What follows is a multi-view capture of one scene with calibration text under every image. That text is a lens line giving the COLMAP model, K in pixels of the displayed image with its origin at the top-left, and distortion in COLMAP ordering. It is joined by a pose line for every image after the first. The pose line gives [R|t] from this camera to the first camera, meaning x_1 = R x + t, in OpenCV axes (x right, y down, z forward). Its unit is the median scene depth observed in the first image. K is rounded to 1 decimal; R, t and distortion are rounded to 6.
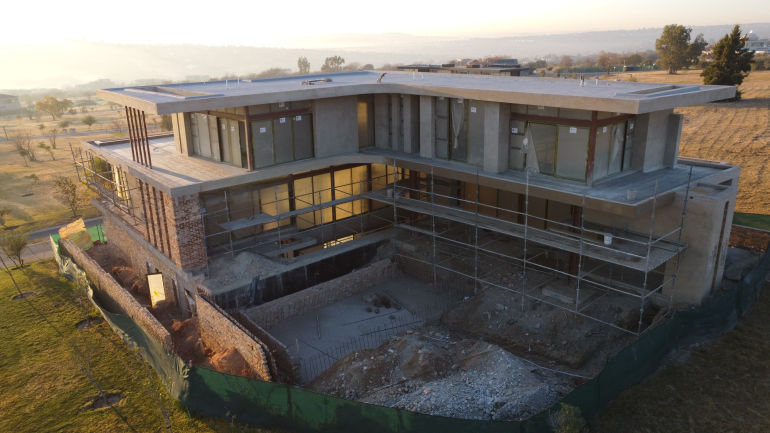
lens RADIAL K [[570.8, 0, 385.6], [0, 570.8, 217.3], [0, 0, 1]] dist [-0.103825, 0.142858]
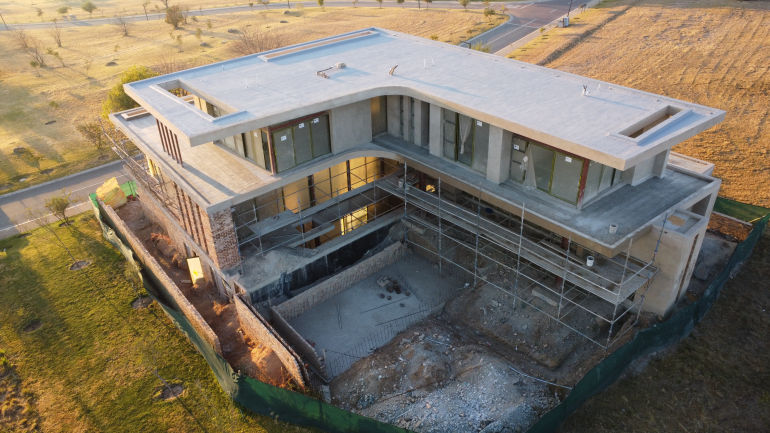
lens RADIAL K [[570.8, 0, 385.8], [0, 570.8, 219.6], [0, 0, 1]] dist [-0.103825, 0.142858]
pose [[0.999859, 0.004871, -0.016063, -0.003911], [-0.000815, 0.969933, 0.243369, -0.273515], [0.016766, -0.243322, 0.969801, -0.087261]]
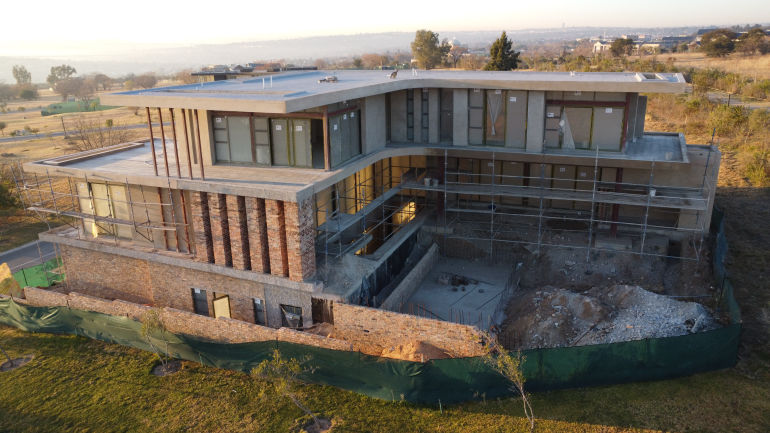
lens RADIAL K [[570.8, 0, 384.5], [0, 570.8, 221.0], [0, 0, 1]] dist [-0.103825, 0.142858]
pose [[0.896920, -0.130081, 0.422627, -0.587409], [0.131513, 0.990976, 0.025909, -0.009477], [-0.422183, 0.032342, 0.905933, 0.088392]]
